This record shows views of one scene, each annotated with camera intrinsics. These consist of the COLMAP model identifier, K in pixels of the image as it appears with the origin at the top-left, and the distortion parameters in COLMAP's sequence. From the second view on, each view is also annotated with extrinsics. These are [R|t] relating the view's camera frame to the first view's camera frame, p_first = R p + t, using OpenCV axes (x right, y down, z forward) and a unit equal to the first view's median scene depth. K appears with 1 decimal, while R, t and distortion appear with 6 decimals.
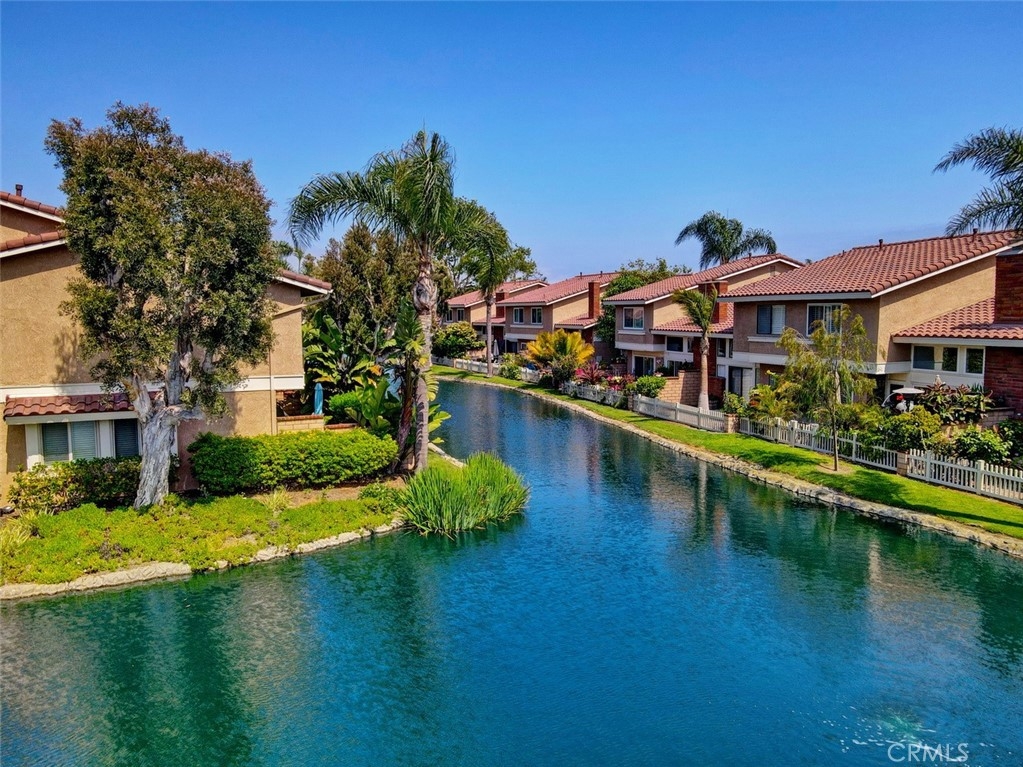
lens RADIAL K [[750.6, 0, 511.5], [0, 750.6, 383.5], [0, 0, 1]] dist [0.004130, -0.001615]
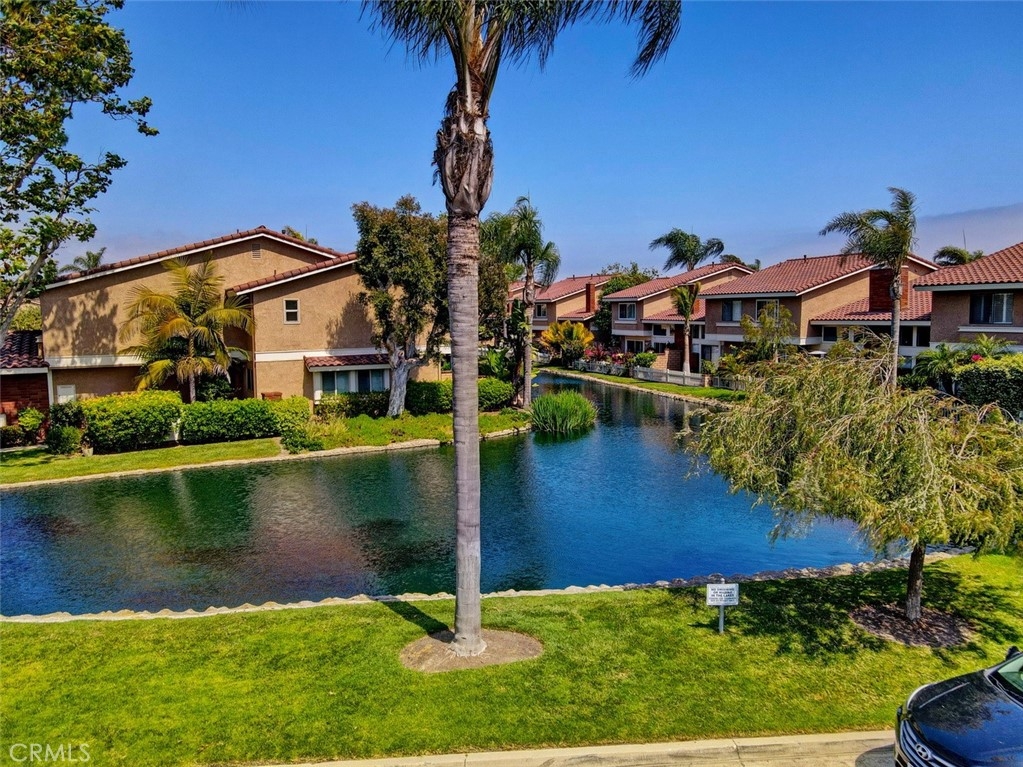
lens RADIAL K [[707.6, 0, 511.5], [0, 707.6, 383.5], [0, 0, 1]] dist [0.000295, 0.000361]
pose [[0.998903, -0.010421, 0.045643, -0.127544], [0.009941, 0.999893, 0.010746, 0.031933], [-0.045750, -0.010281, 0.998900, -0.309840]]
